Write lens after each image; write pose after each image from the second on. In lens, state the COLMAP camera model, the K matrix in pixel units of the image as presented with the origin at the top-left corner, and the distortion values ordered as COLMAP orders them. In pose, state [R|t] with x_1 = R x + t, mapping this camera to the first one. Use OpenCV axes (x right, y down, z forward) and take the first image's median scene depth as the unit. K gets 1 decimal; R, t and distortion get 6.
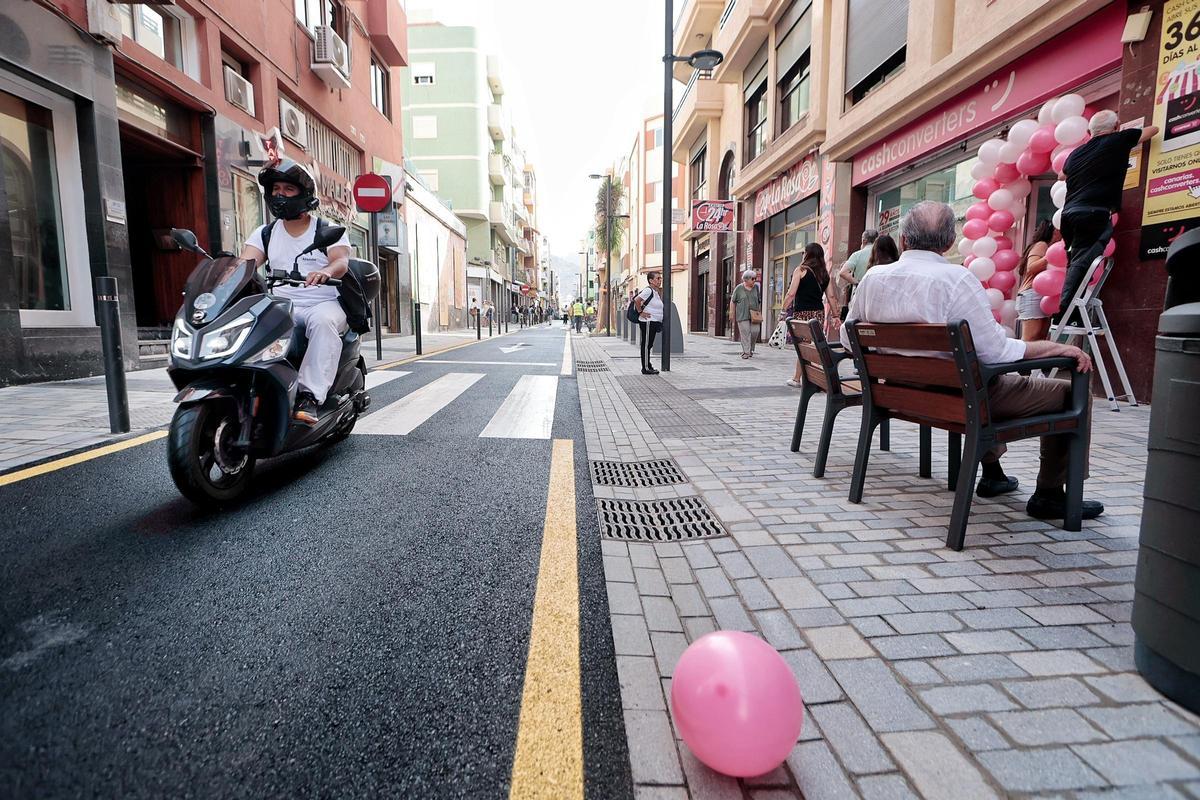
lens RADIAL K [[571.1, 0, 597.9], [0, 571.1, 387.7], [0, 0, 1]] dist [-0.000818, 0.000595]
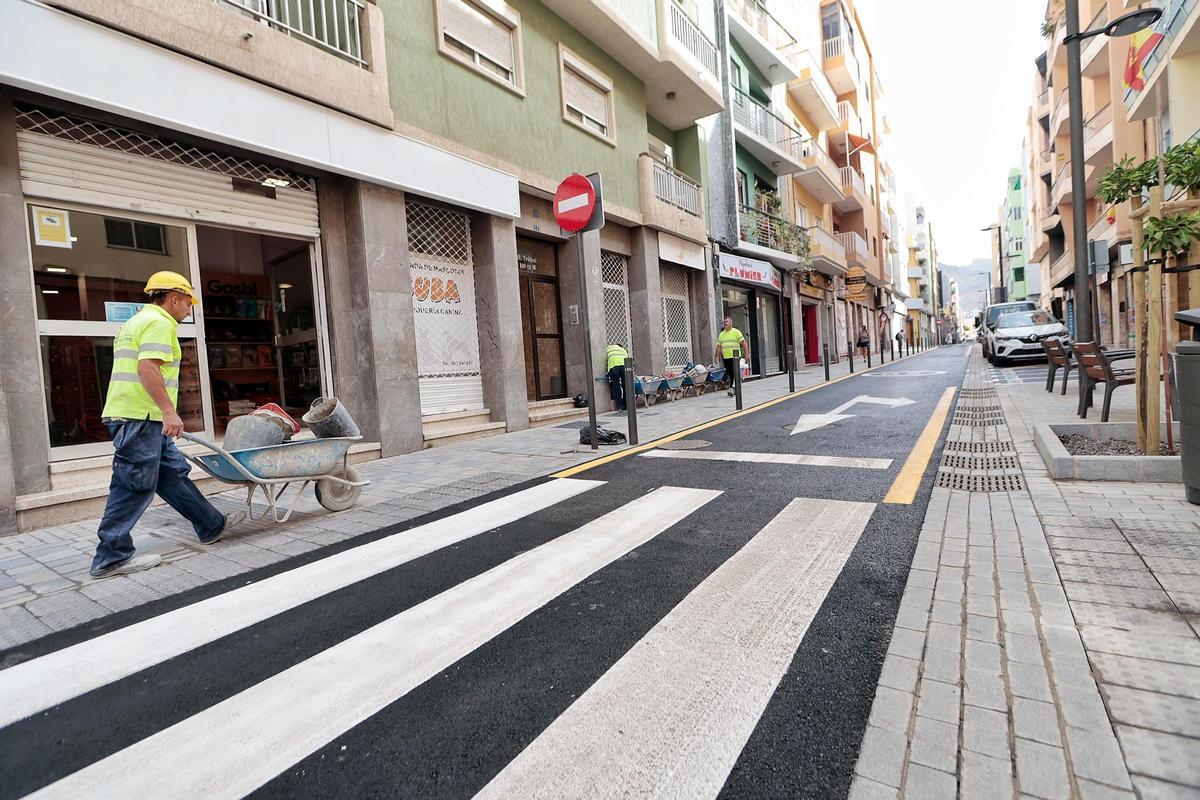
lens RADIAL K [[570.6, 0, 594.6], [0, 570.6, 393.7], [0, 0, 1]] dist [-0.002063, 0.001726]
pose [[0.800247, -0.028427, -0.598996, -0.128157], [-0.000106, 0.998869, -0.047546, -0.450422], [0.599670, 0.038113, 0.799339, 3.520299]]
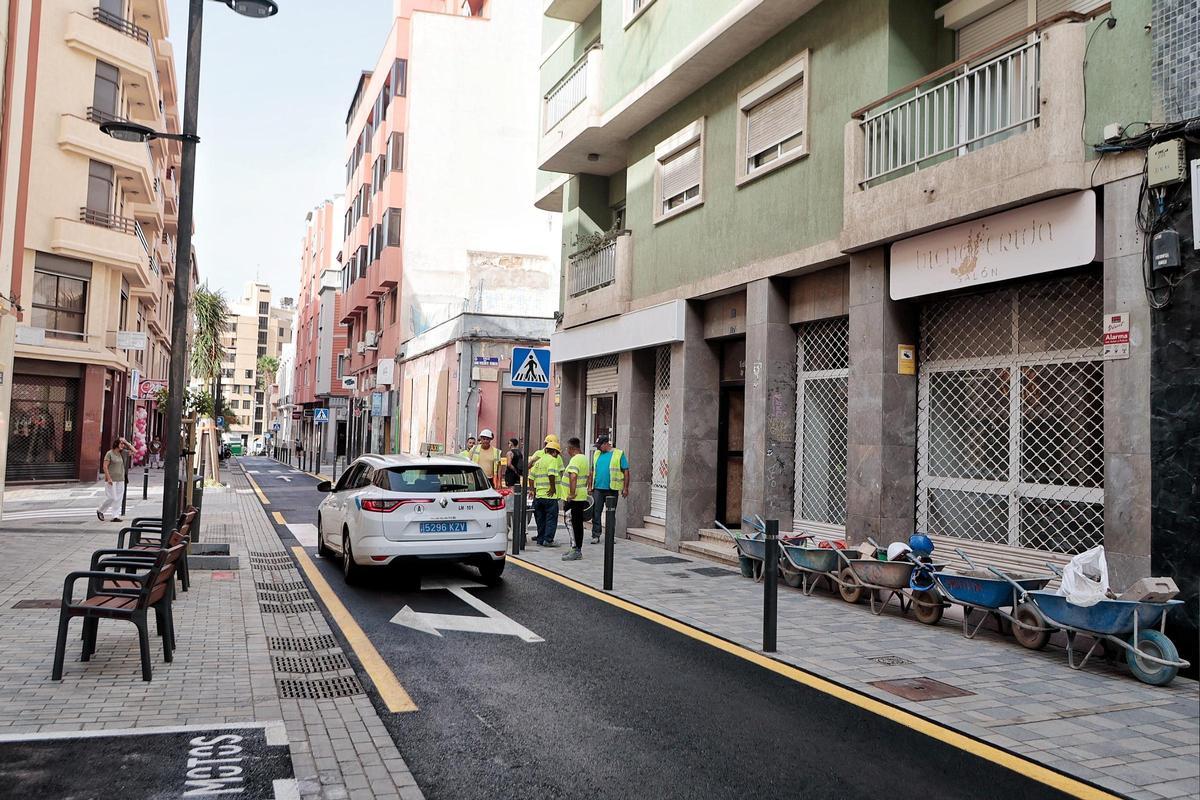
lens RADIAL K [[961.8, 0, 602.1], [0, 961.8, 396.7], [0, 0, 1]] dist [-0.001890, 0.001283]
pose [[-0.946351, -0.015647, -0.322760, -0.147372], [-0.041756, 0.996374, 0.074129, -0.795256], [0.320430, 0.083629, -0.943573, 5.620111]]
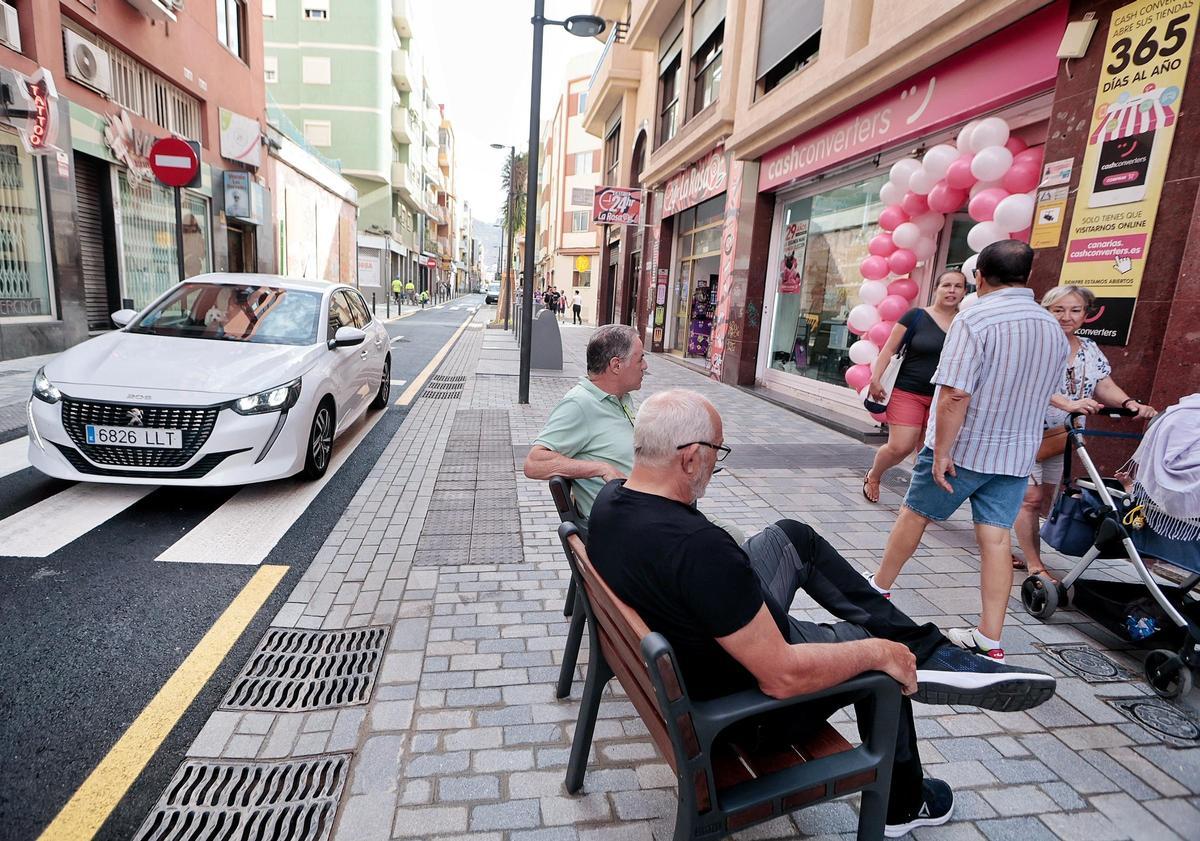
lens RADIAL K [[599.2, 0, 561.5], [0, 599.2, 411.3], [0, 0, 1]] dist [-0.005702, 0.001426]
pose [[0.996810, 0.040713, 0.068642, 0.094971], [-0.045715, 0.996288, 0.072936, -0.070077], [-0.065418, -0.075841, 0.994972, 0.090627]]
